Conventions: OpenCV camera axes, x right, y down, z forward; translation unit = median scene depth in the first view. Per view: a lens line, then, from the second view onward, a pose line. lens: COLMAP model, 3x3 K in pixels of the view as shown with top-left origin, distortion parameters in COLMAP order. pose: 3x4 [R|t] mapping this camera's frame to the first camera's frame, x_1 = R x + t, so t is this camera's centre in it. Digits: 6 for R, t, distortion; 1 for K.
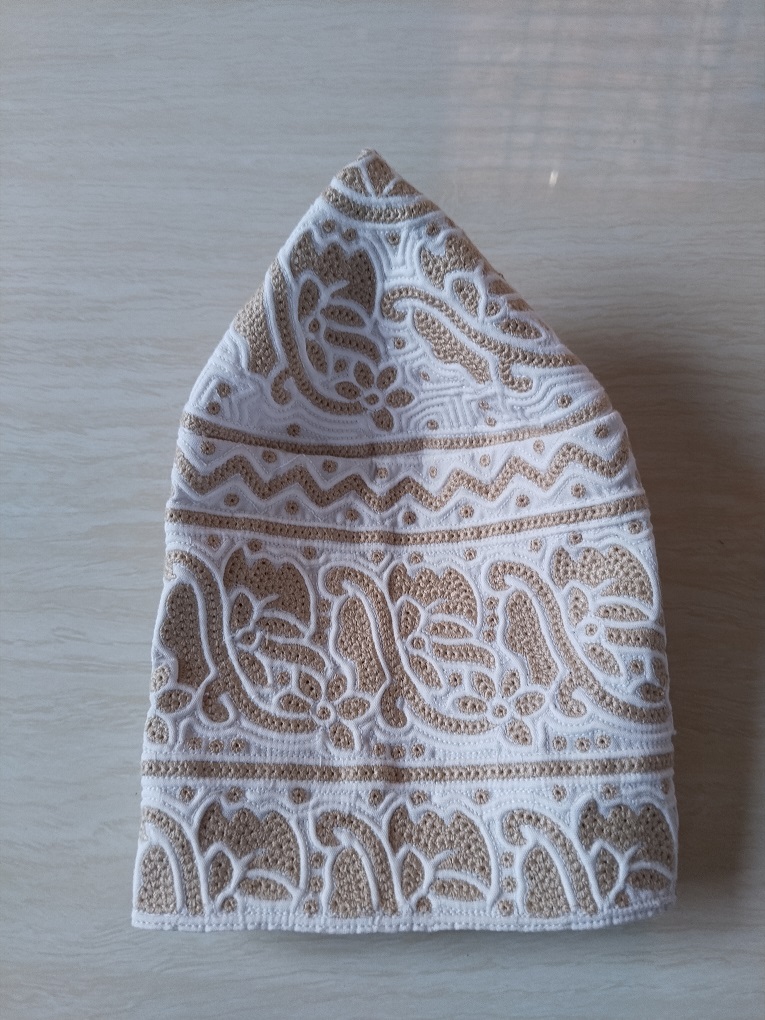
lens RADIAL K [[834.3, 0, 382.5], [0, 834.3, 510.0], [0, 0, 1]] dist [0.038979, -0.101752]
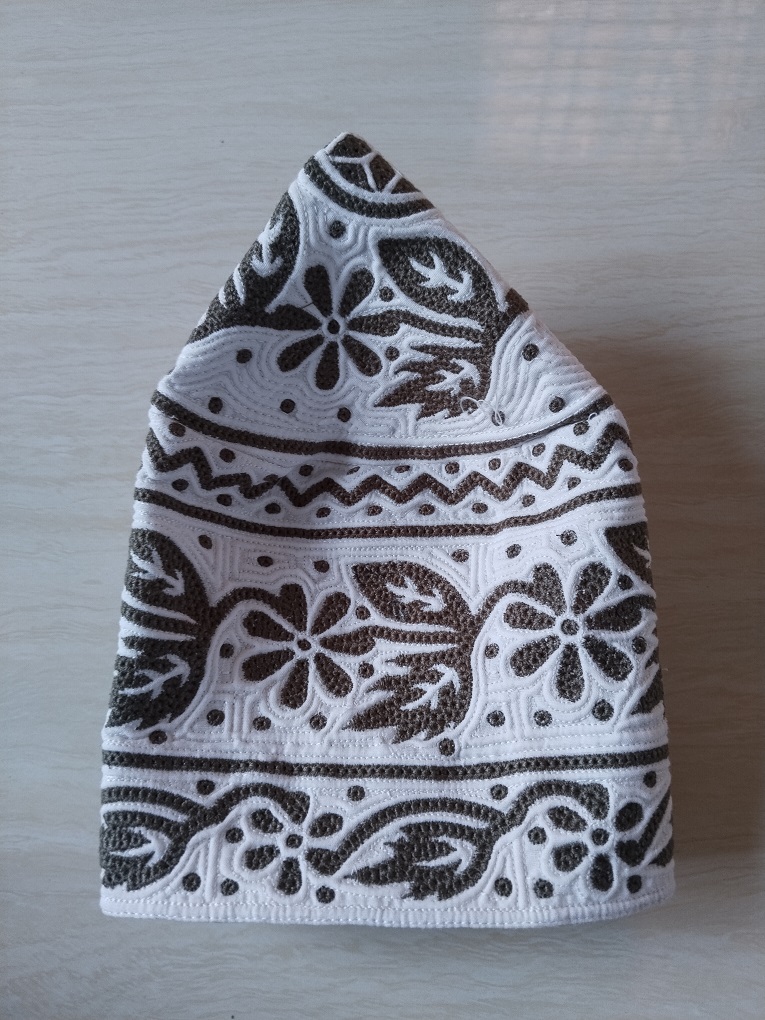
lens RADIAL K [[854.3, 0, 382.5], [0, 854.3, 511.2], [0, 0, 1]] dist [-0.007602, -0.016408]
pose [[0.999415, -0.033738, 0.005590, -0.351666], [0.033607, 0.999191, 0.022070, 0.051504], [-0.006330, -0.021869, 0.999741, -0.026843]]
